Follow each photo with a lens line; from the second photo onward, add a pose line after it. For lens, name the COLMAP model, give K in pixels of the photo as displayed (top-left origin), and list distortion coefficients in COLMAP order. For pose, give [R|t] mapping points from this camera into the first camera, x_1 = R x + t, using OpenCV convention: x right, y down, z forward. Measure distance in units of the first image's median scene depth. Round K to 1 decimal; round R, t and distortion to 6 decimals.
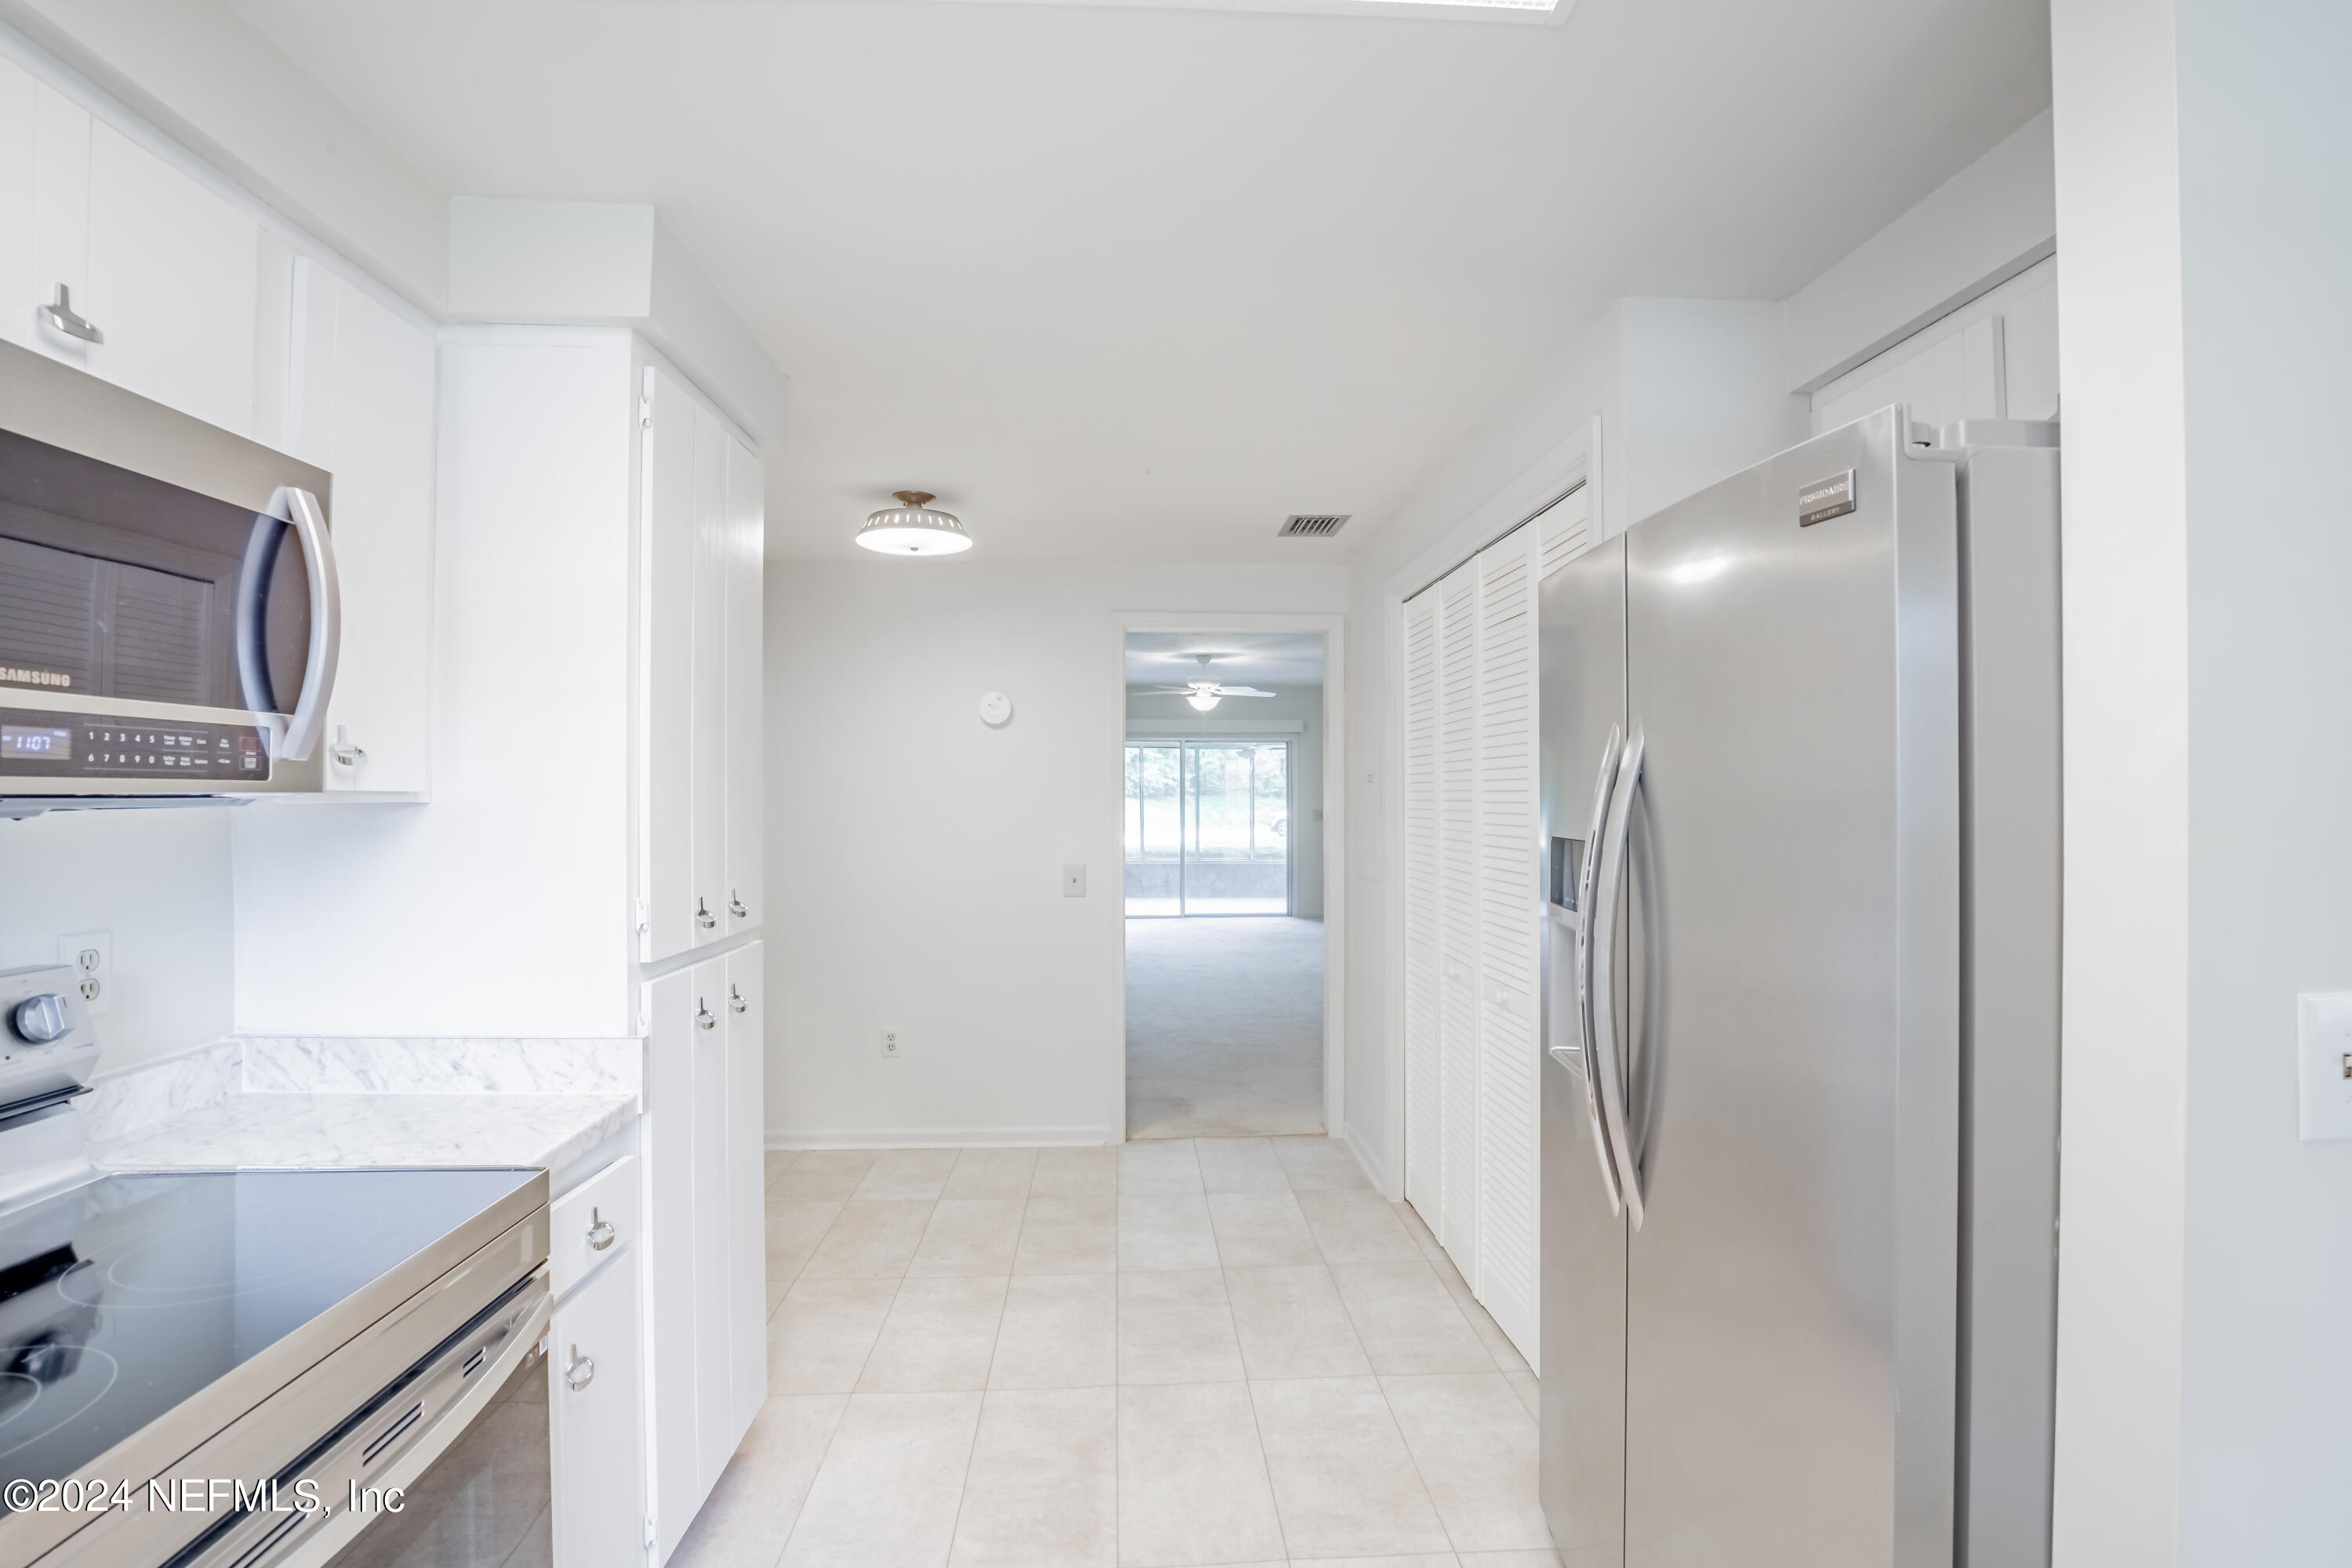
lens RADIAL K [[1084.0, 0, 1182.8], [0, 1084.0, 787.0], [0, 0, 1]] dist [-0.037955, 0.007853]
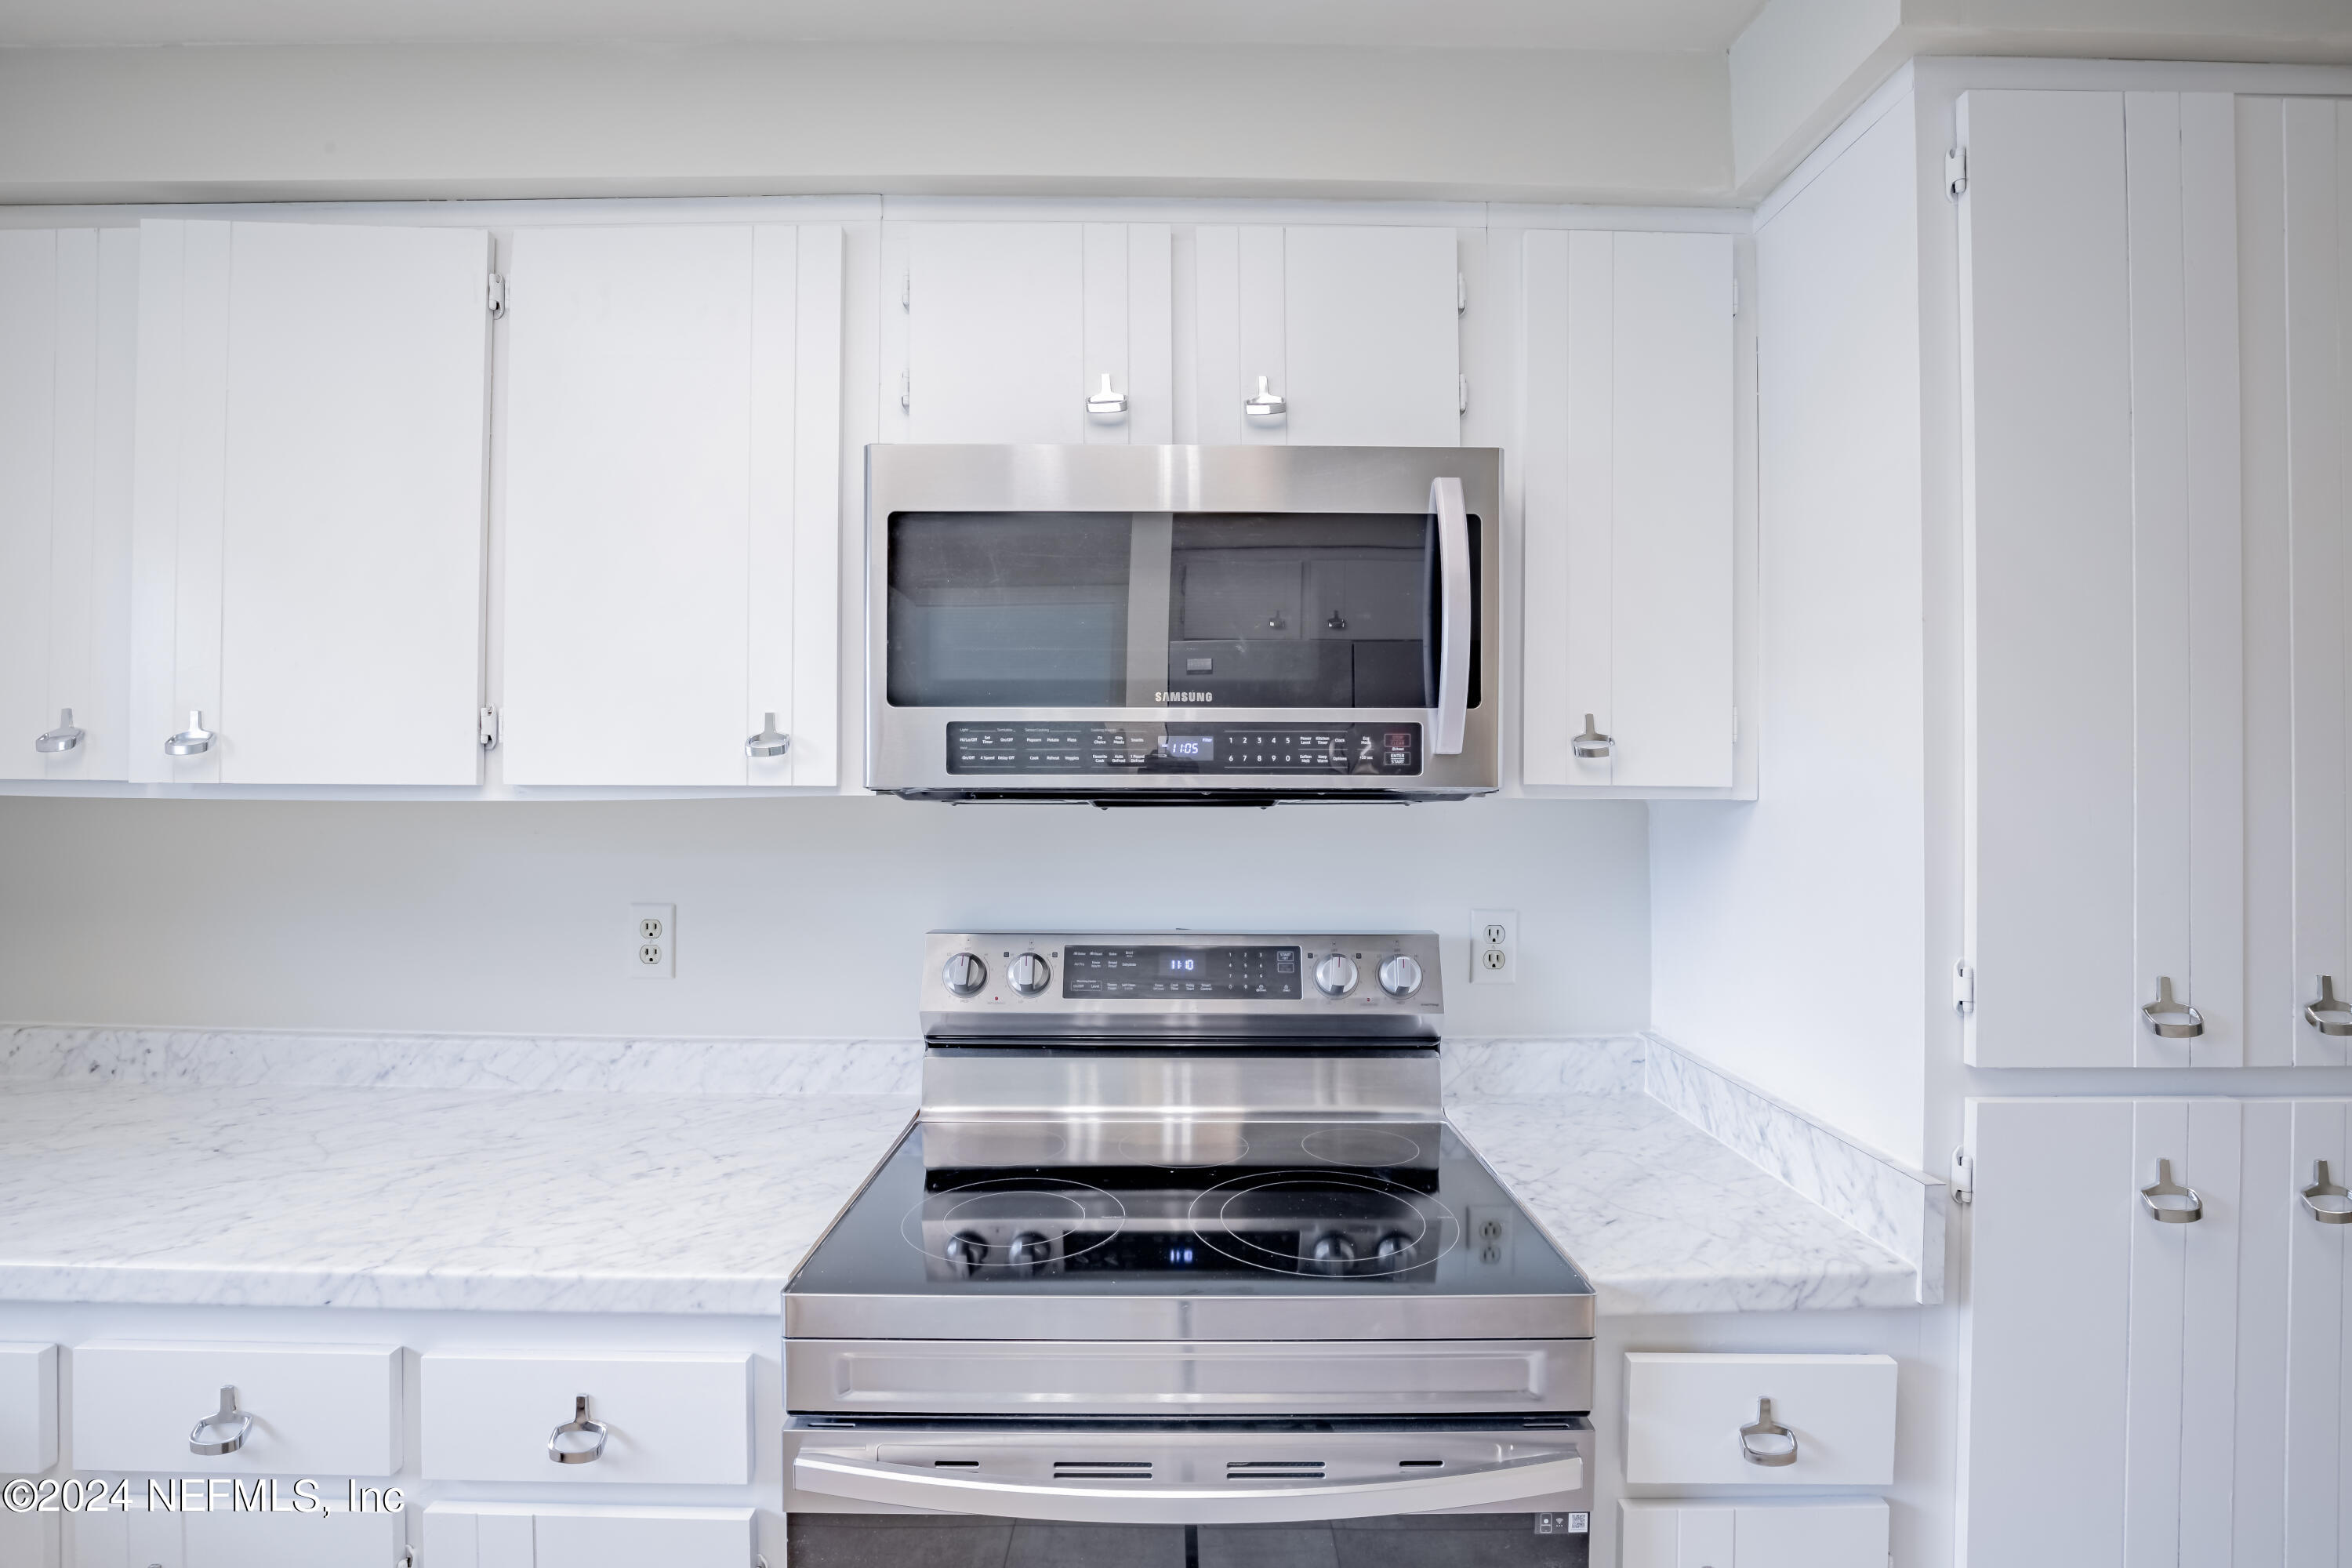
lens RADIAL K [[1084.0, 0, 1184.0], [0, 1084.0, 782.6], [0, 0, 1]] dist [-0.037955, 0.007853]
pose [[-0.047623, -0.006066, -0.998847, 0.155320], [0.003174, 0.999976, -0.006224, 0.005661], [0.998860, -0.003467, -0.047602, 0.717572]]
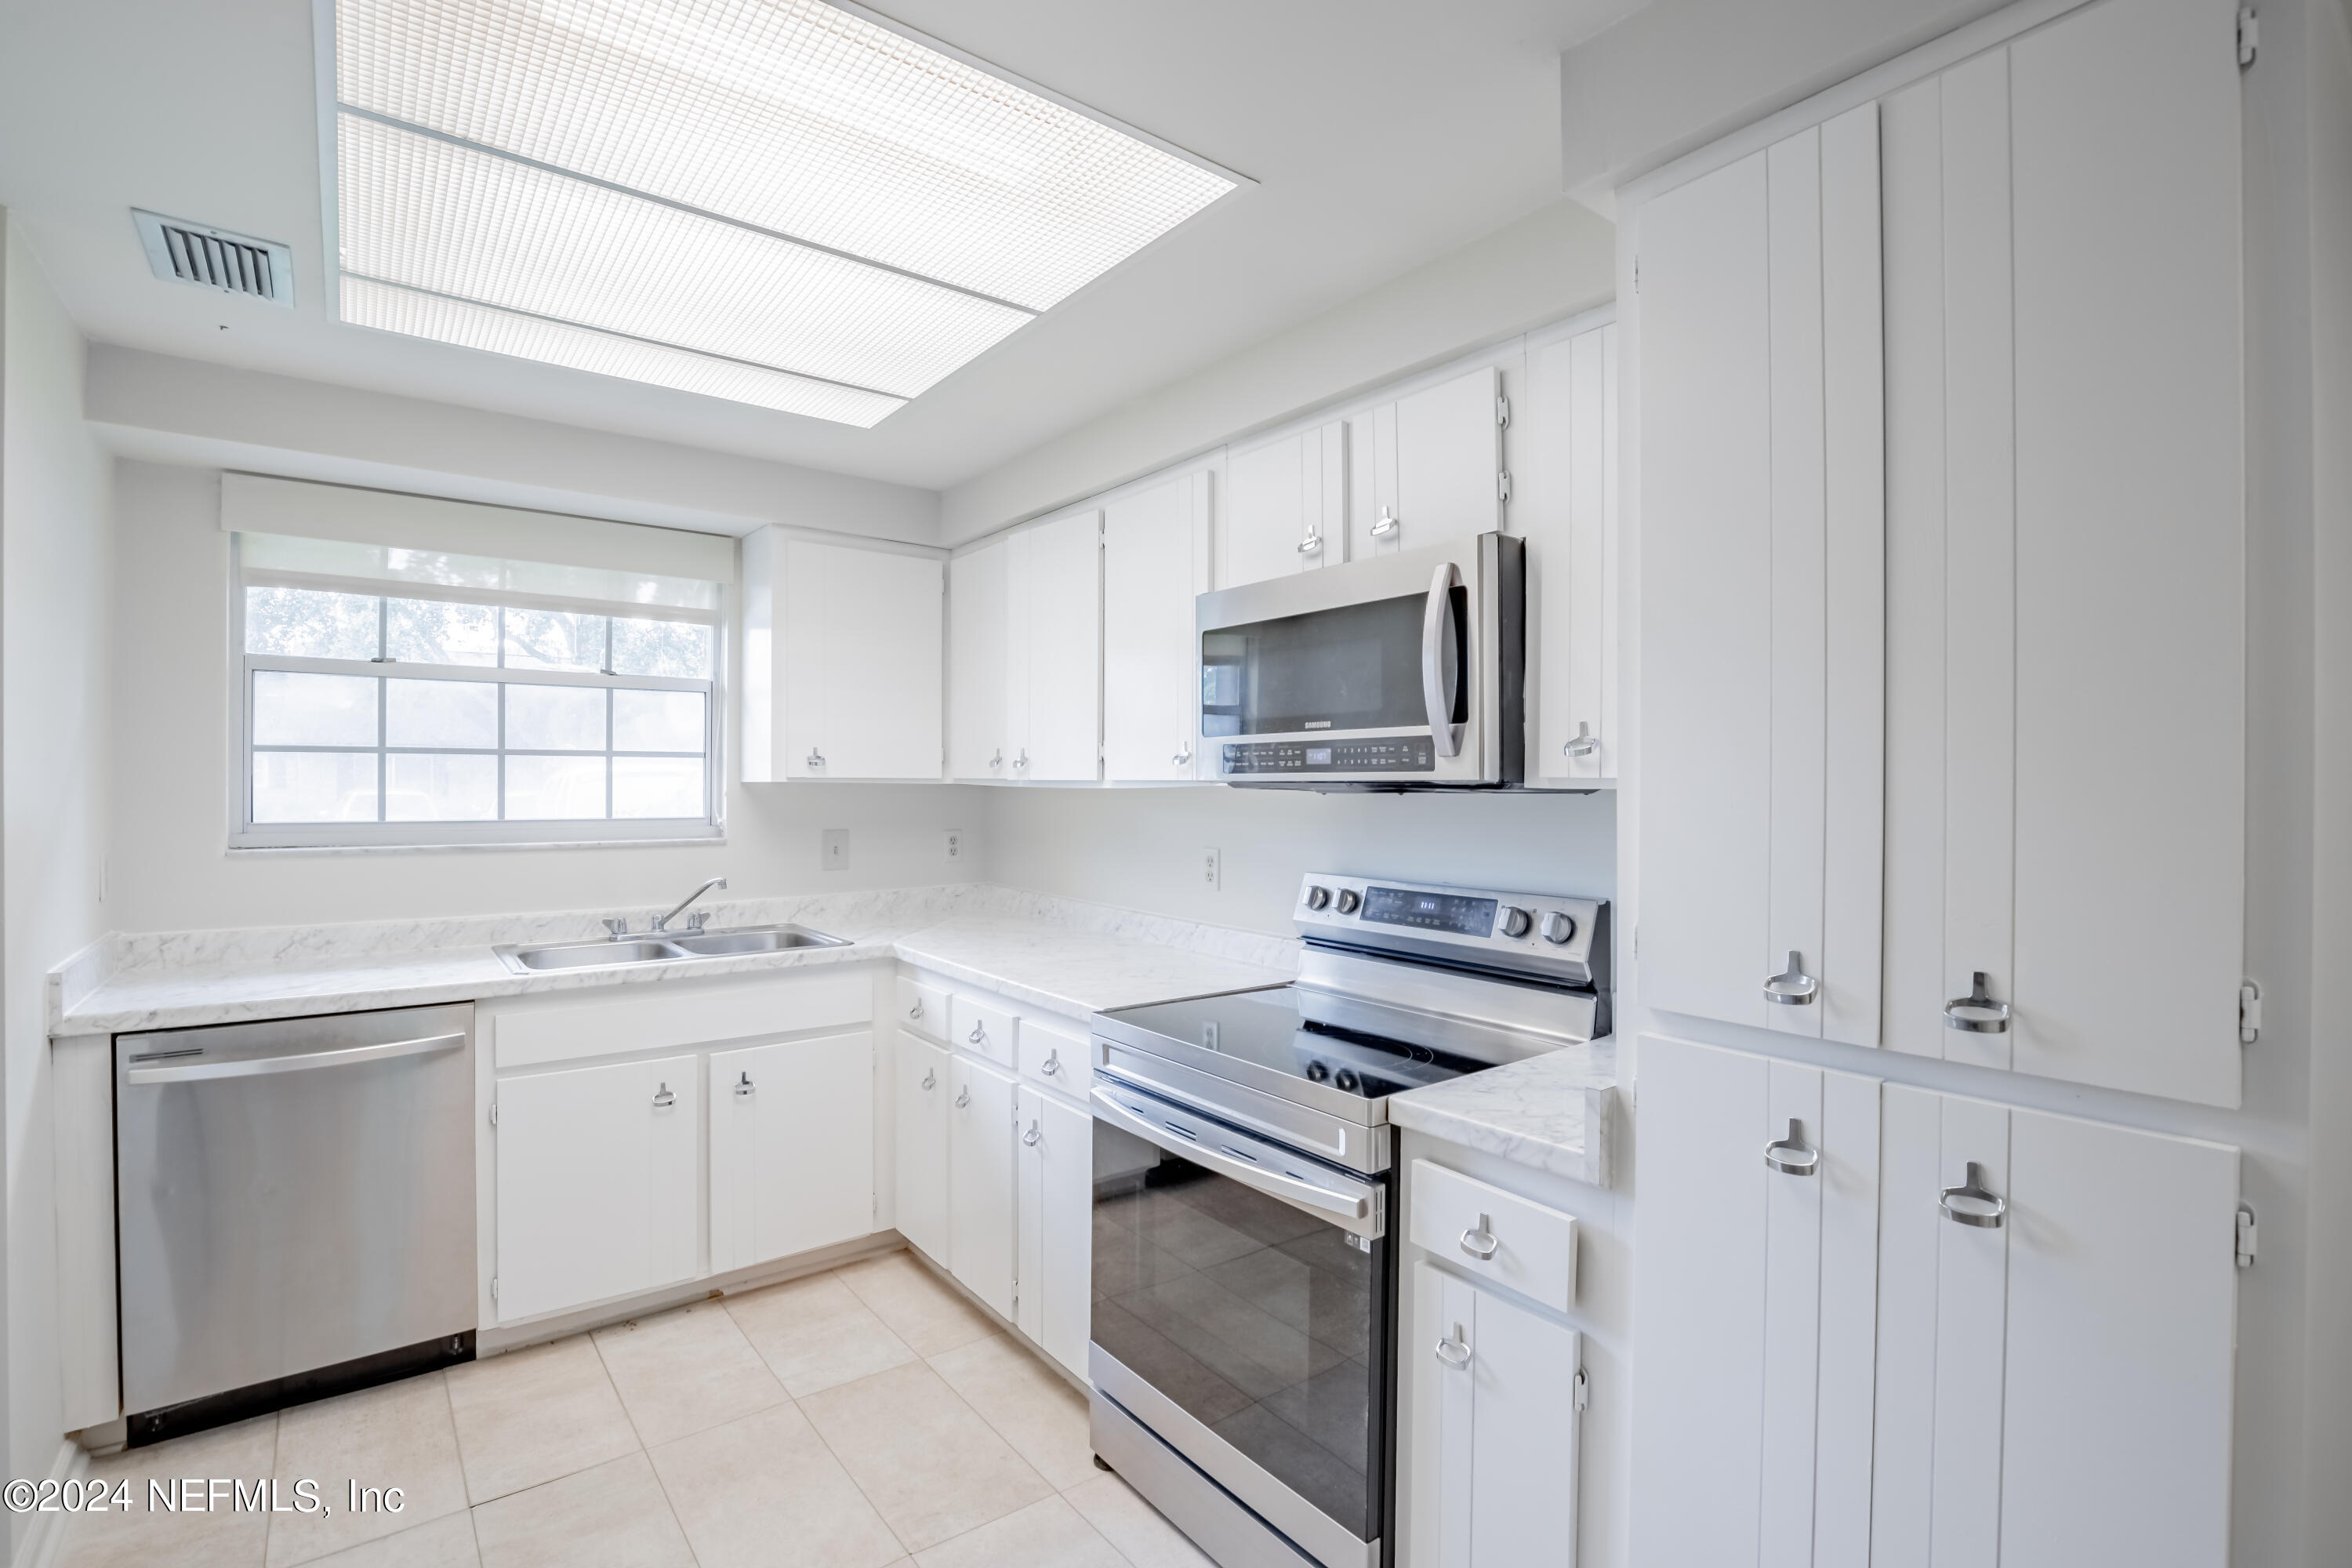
lens RADIAL K [[1084.0, 0, 1180.8], [0, 1084.0, 785.9], [0, 0, 1]] dist [-0.037955, 0.007853]
pose [[-0.825420, -0.001118, -0.564518, 0.233344], [0.000317, 0.999997, -0.002443, 0.014846], [0.564519, -0.002196, -0.825417, 1.772443]]
